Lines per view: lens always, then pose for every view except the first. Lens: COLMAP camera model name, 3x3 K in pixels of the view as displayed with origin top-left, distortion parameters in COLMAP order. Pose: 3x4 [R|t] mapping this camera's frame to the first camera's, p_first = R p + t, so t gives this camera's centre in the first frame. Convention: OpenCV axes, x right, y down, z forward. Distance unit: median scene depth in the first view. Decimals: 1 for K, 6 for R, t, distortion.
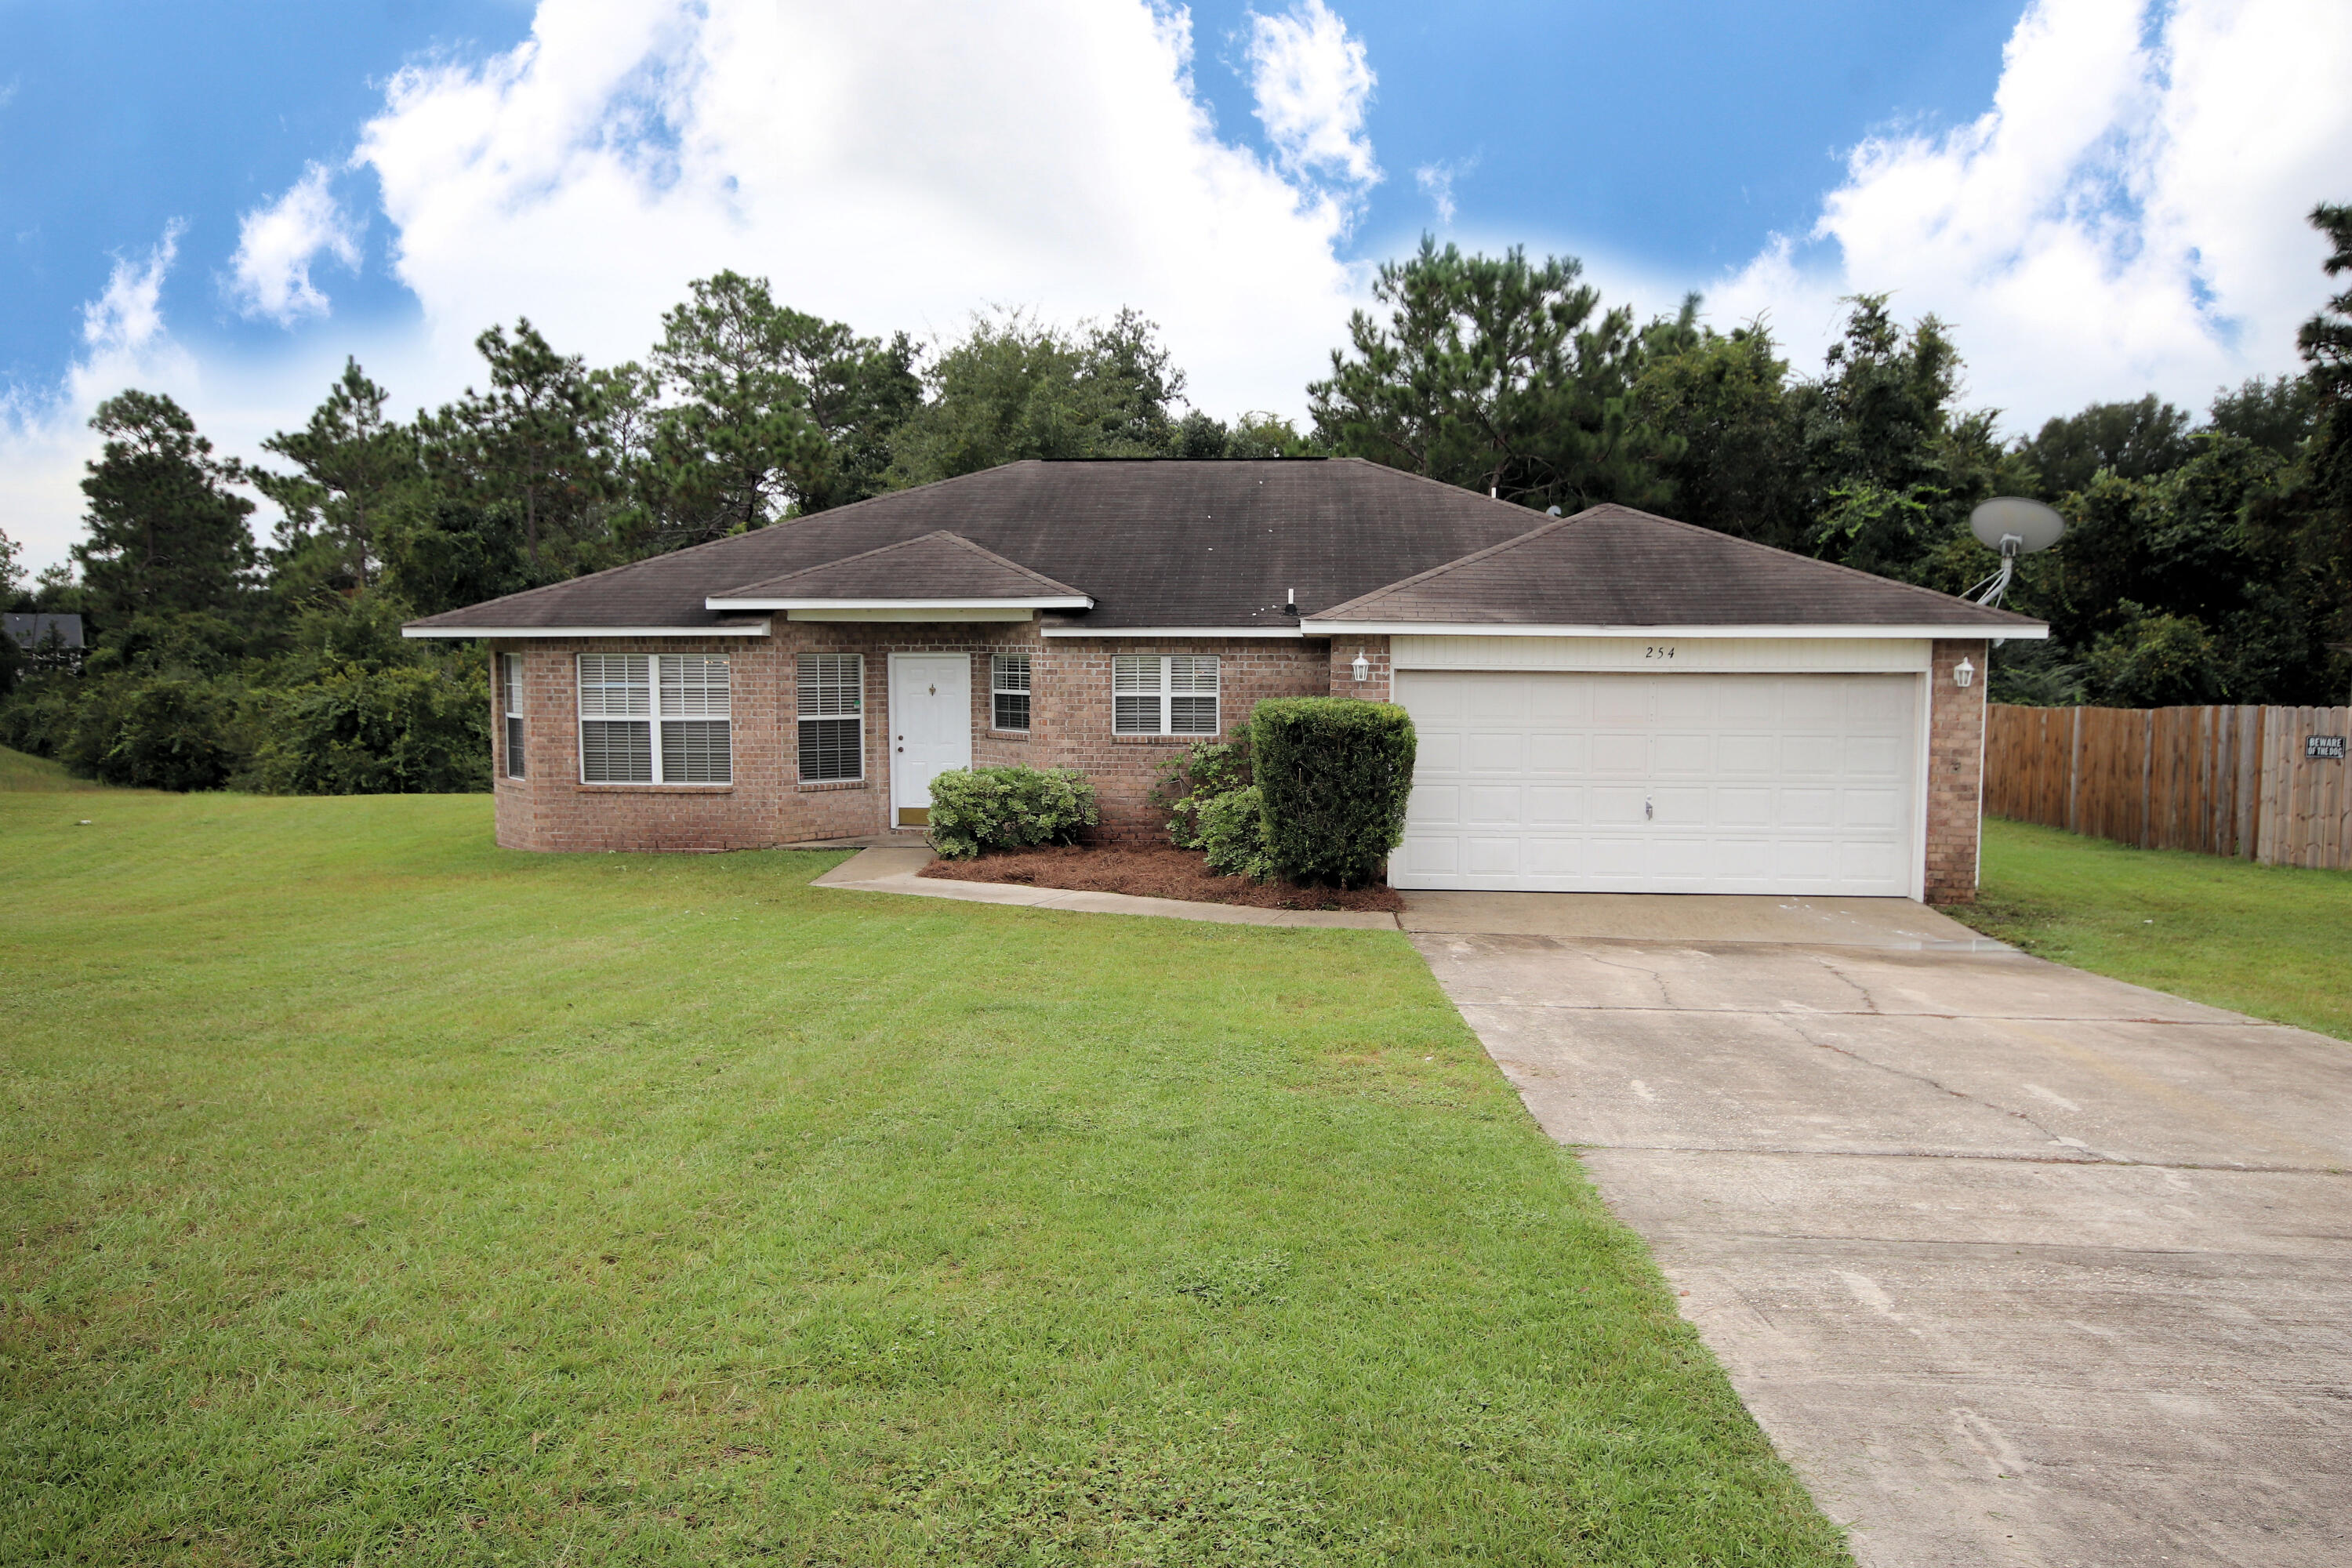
lens RADIAL K [[1661.9, 0, 1175.6], [0, 1661.9, 775.0], [0, 0, 1]] dist [0.003280, 0.001186]
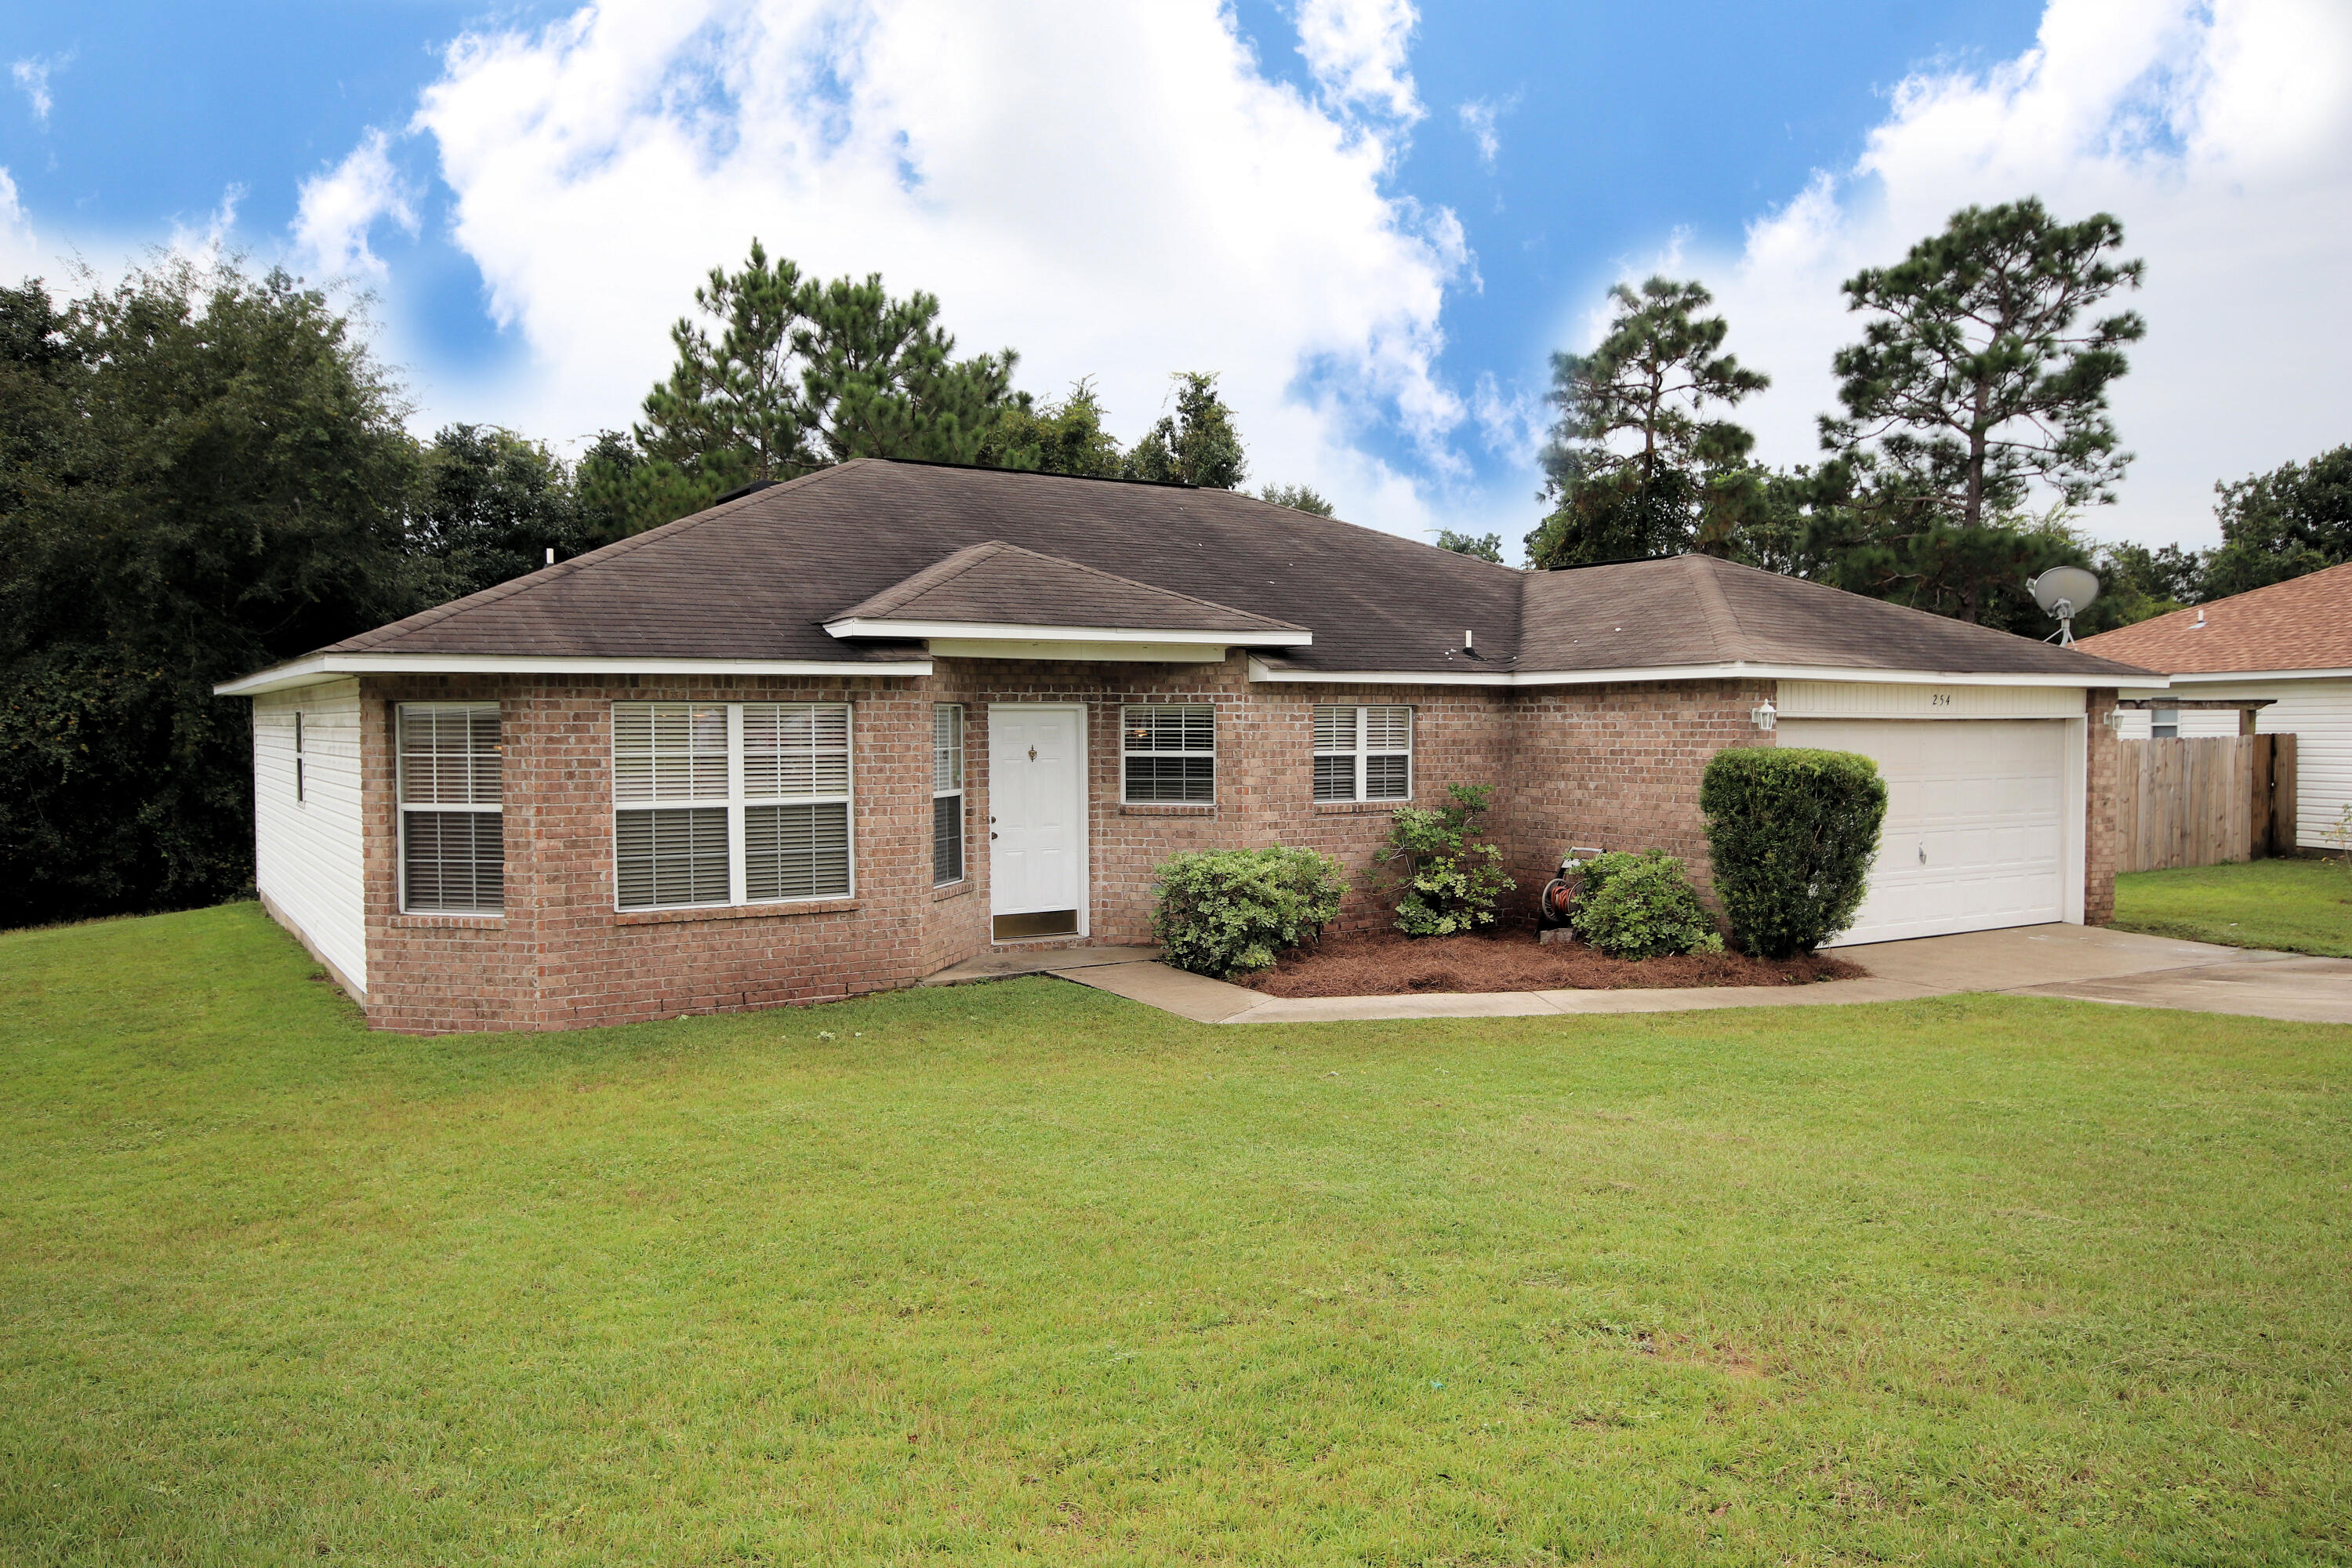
lens RADIAL K [[1738.5, 0, 1176.3], [0, 1738.5, 795.4], [0, 0, 1]] dist [0.012682, 0.000320]
pose [[0.784008, -0.029391, 0.620054, -0.600146], [0.051209, 0.998536, -0.017419, -0.016354], [-0.618634, 0.045409, 0.784366, 0.366831]]
